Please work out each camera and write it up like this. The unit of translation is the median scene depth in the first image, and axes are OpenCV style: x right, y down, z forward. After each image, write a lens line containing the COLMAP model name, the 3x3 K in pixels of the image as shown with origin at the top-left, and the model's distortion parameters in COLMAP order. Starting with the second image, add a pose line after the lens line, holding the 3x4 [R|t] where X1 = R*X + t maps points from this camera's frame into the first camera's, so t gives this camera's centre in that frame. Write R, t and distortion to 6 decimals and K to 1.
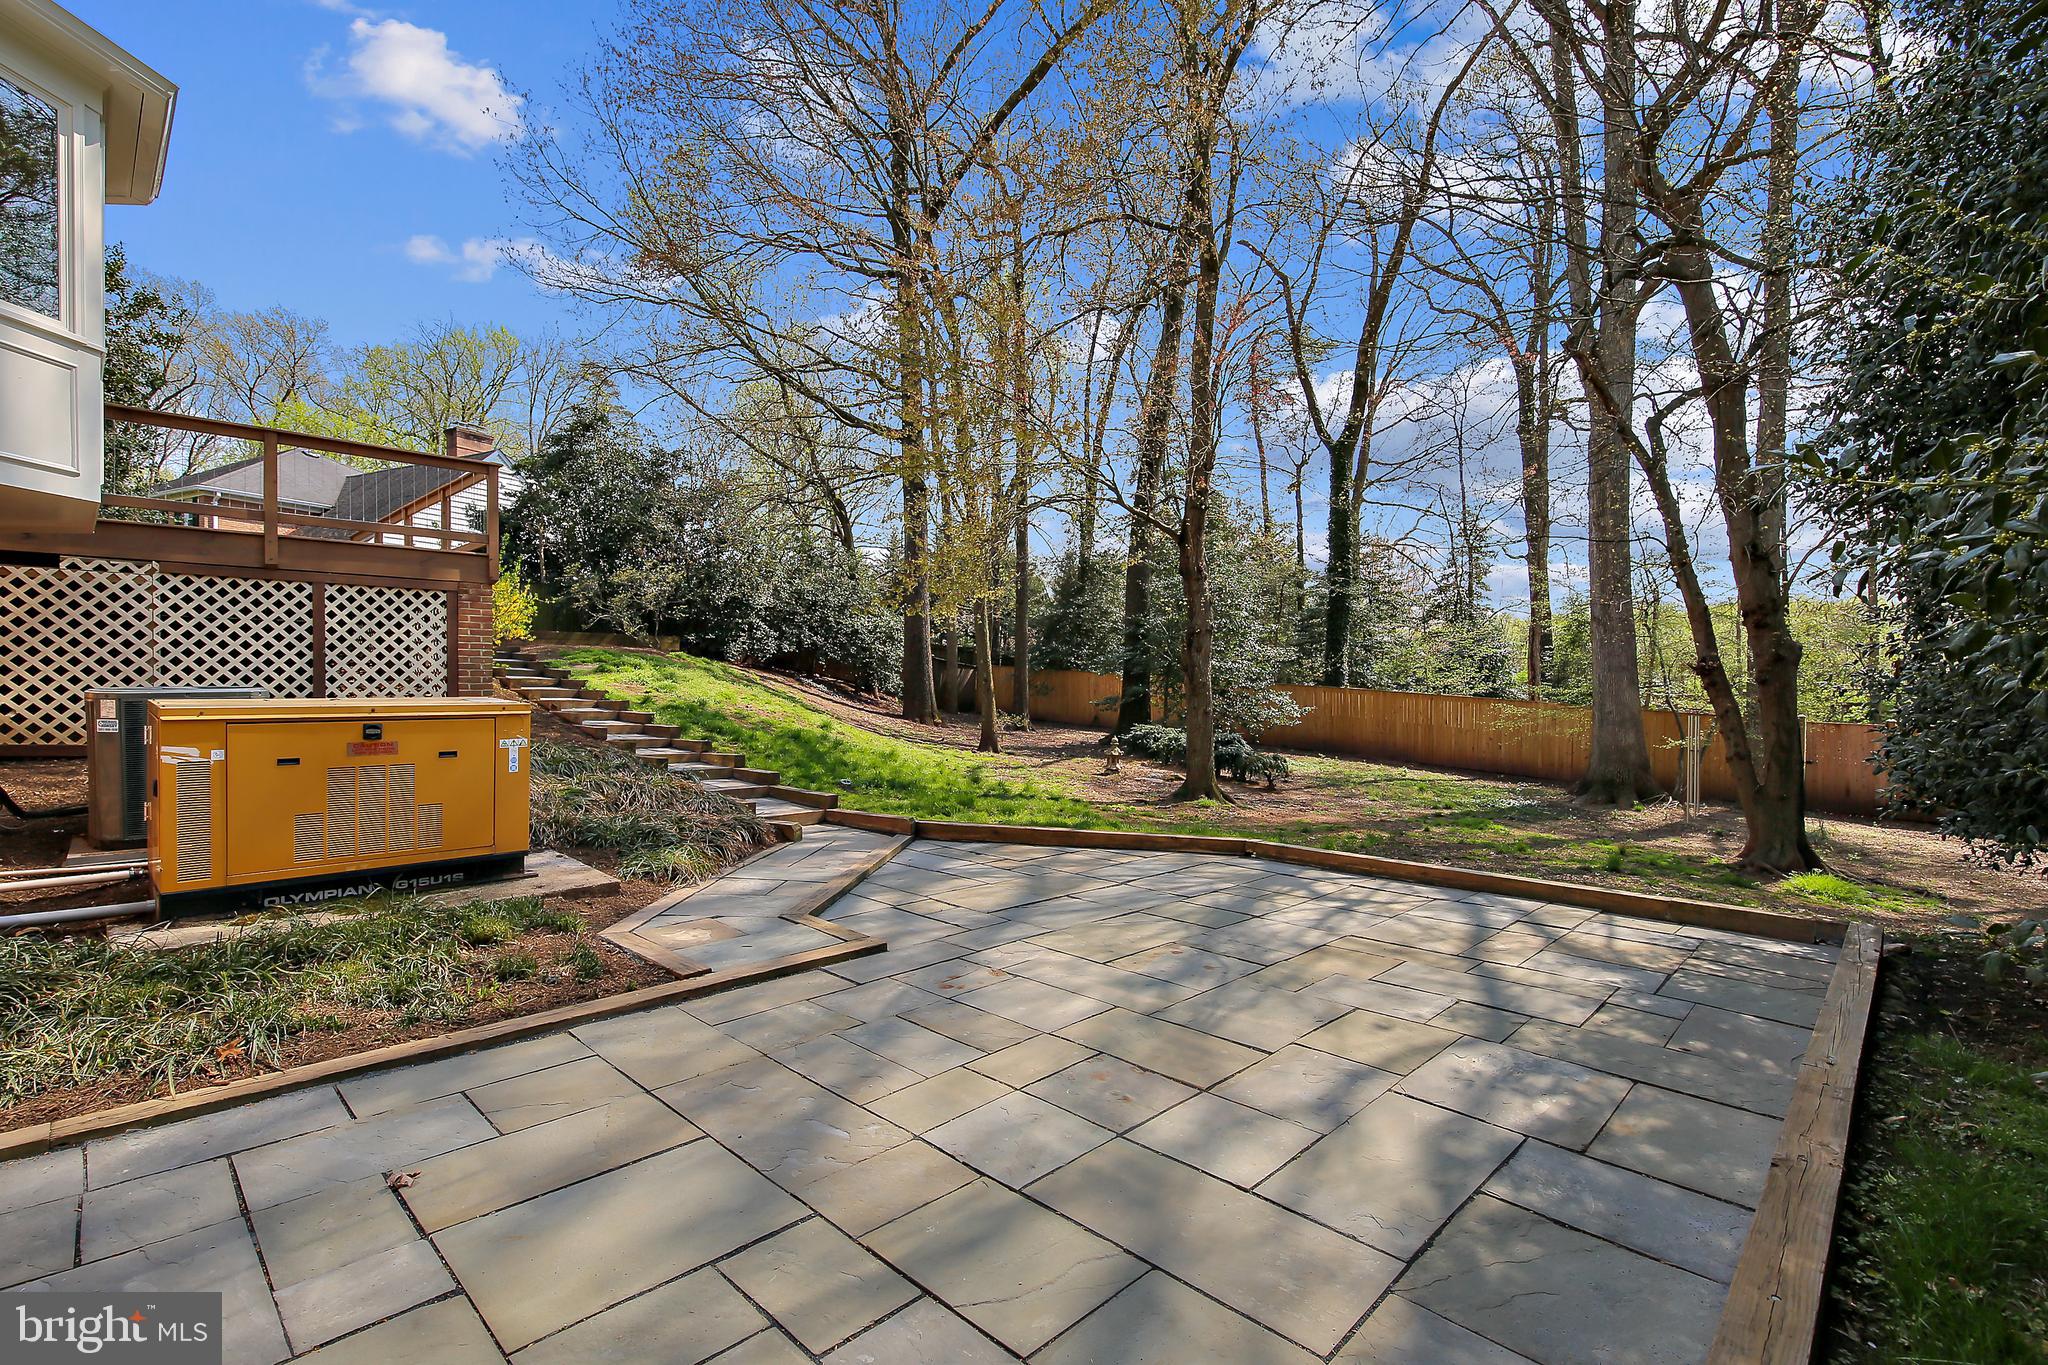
lens RADIAL K [[897.4, 0, 1032.0], [0, 897.4, 705.9], [0, 0, 1]] dist [-0.000667, -0.000261]
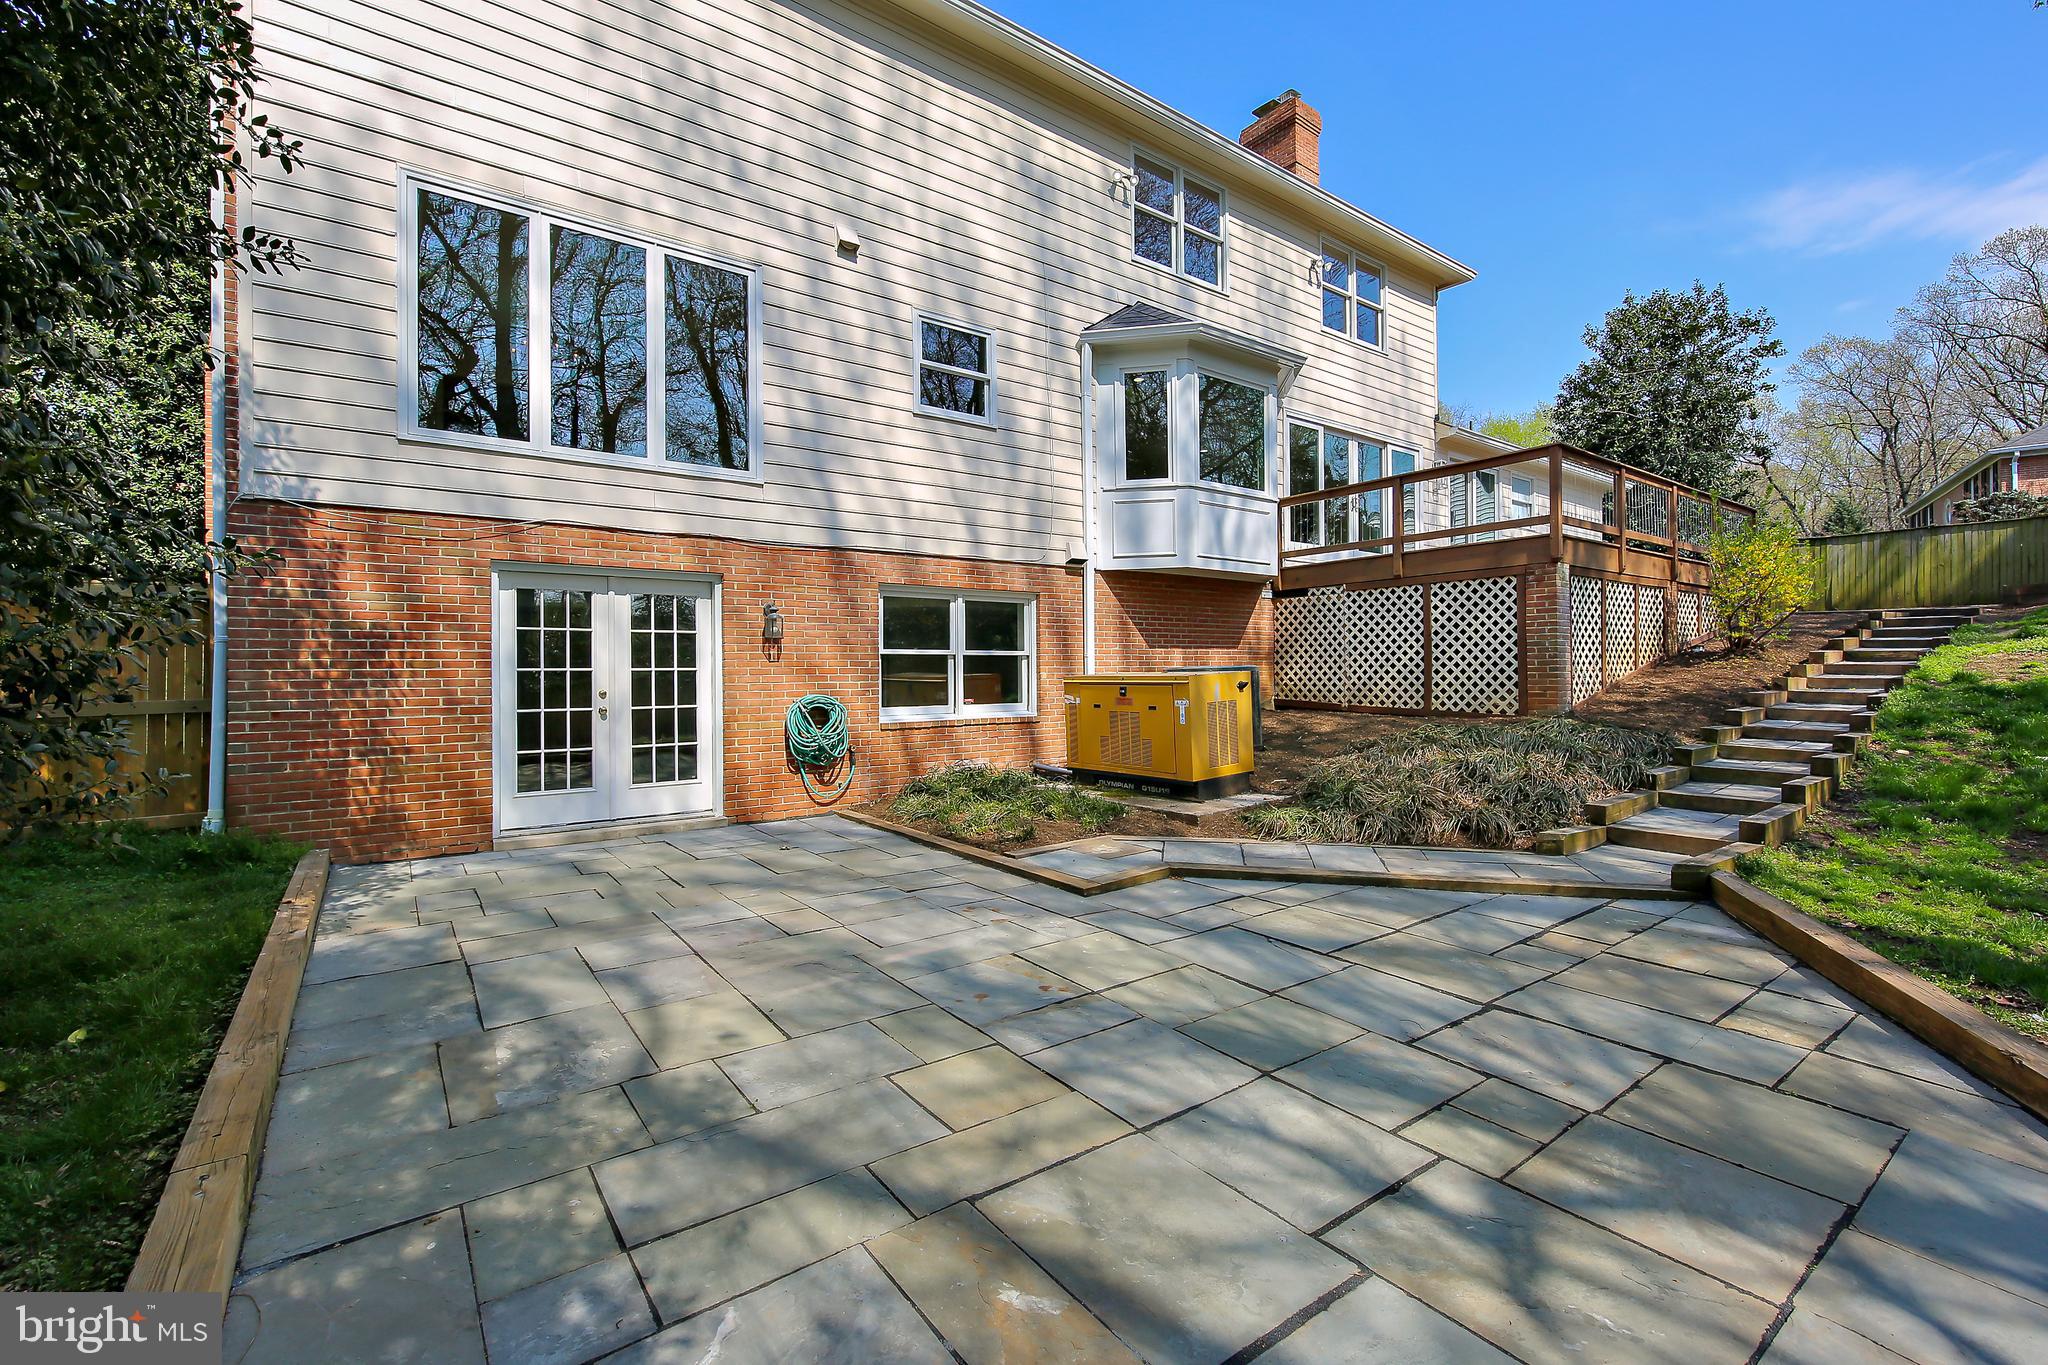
lens RADIAL K [[886.7, 0, 1036.1], [0, 886.7, 682.0], [0, 0, 1]] dist [0.001556, 0.000174]
pose [[-0.156443, 0.007296, -0.987660, 1.044141], [-0.013335, 0.999866, 0.009498, -0.002222], [0.987597, 0.014656, -0.156325, 1.240969]]
